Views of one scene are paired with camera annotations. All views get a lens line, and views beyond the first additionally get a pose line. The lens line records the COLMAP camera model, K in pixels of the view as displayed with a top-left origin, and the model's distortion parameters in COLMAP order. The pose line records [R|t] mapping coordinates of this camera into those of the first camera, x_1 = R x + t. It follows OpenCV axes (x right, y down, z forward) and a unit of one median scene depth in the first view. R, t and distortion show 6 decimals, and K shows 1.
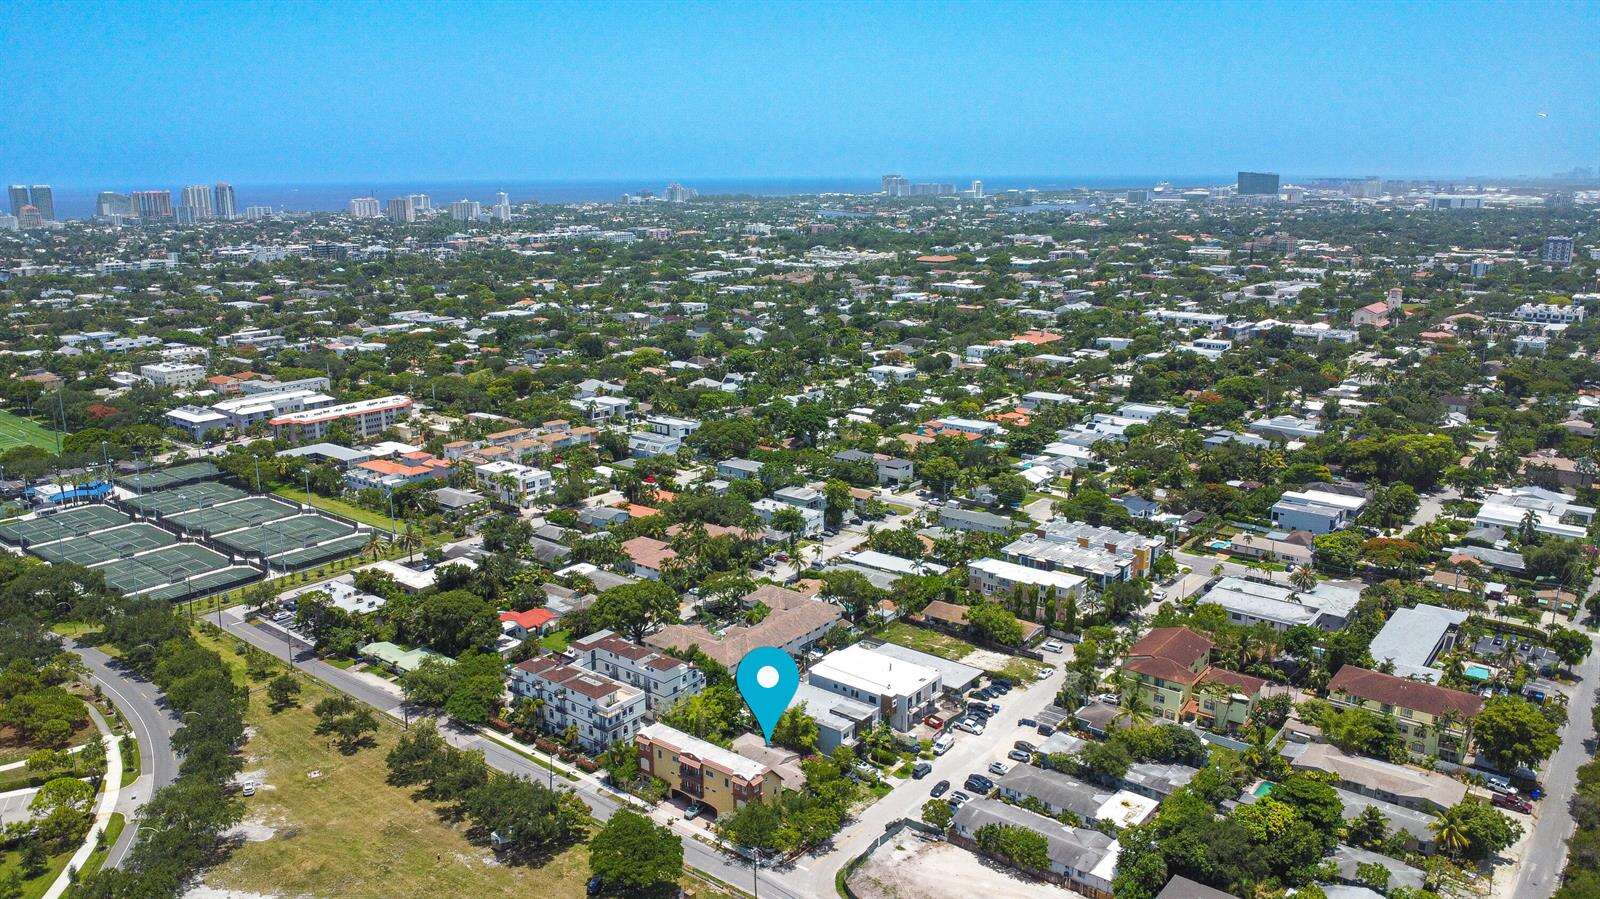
lens RADIAL K [[1165.0, 0, 800.0], [0, 1165.0, 449.5], [0, 0, 1]] dist [-0.024918, -0.006165]
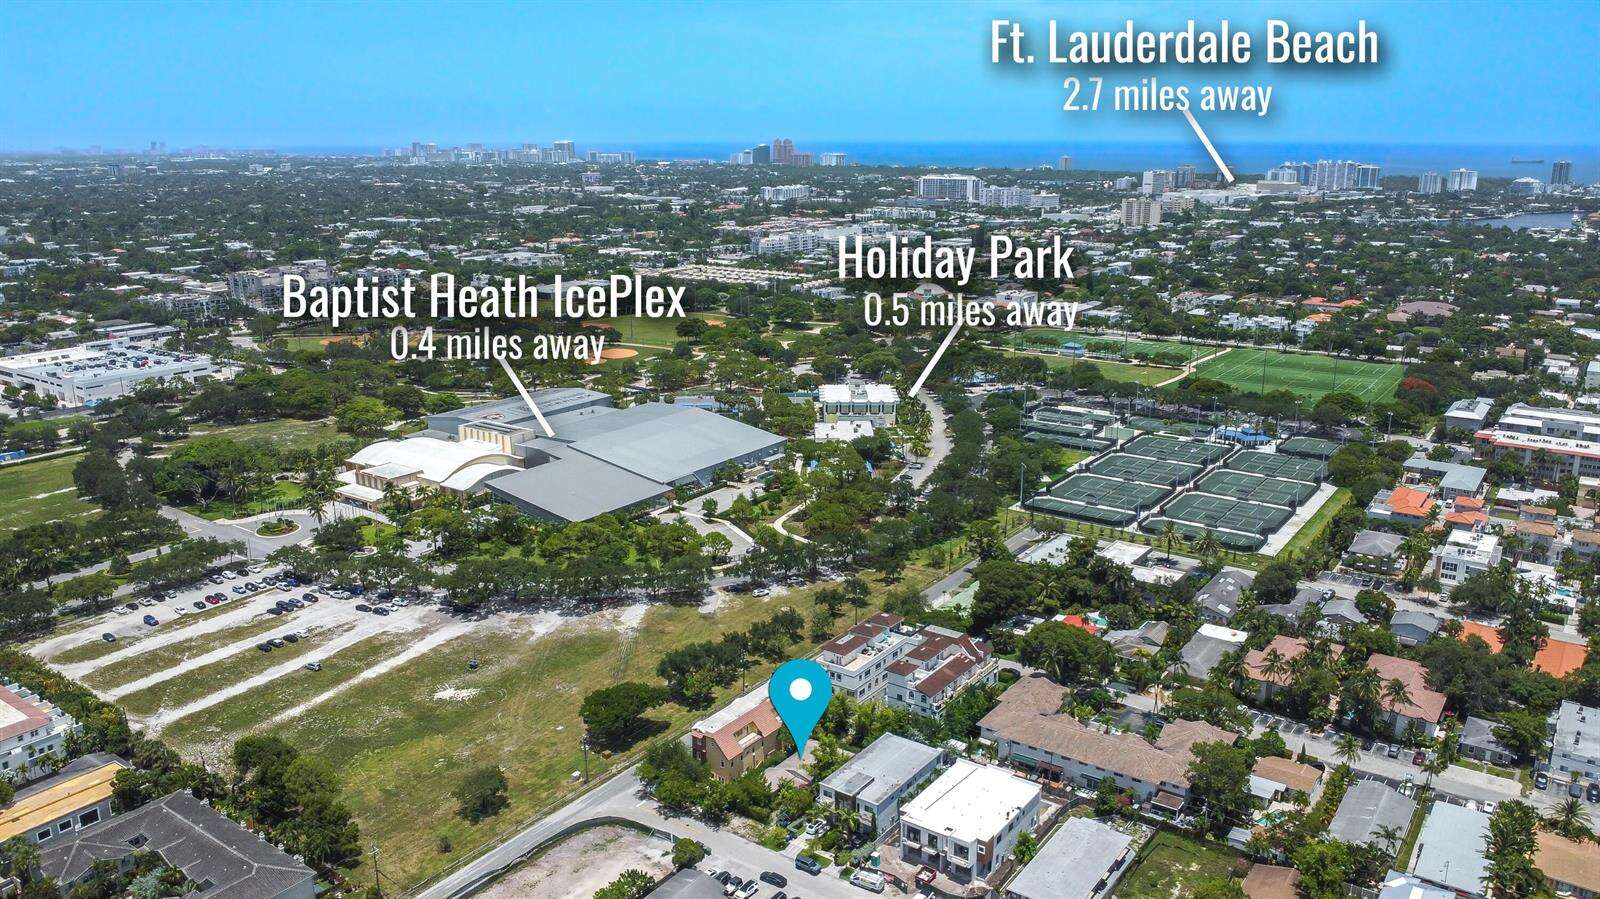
lens RADIAL K [[1174.9, 0, 796.5], [0, 1174.9, 519.8], [0, 0, 1]] dist [-0.027189, -0.003841]
pose [[0.051405, 0.322312, -0.945237, 0.808004], [-0.231609, 0.924531, 0.302656, -0.226374], [0.971450, 0.203367, 0.122176, 0.758169]]
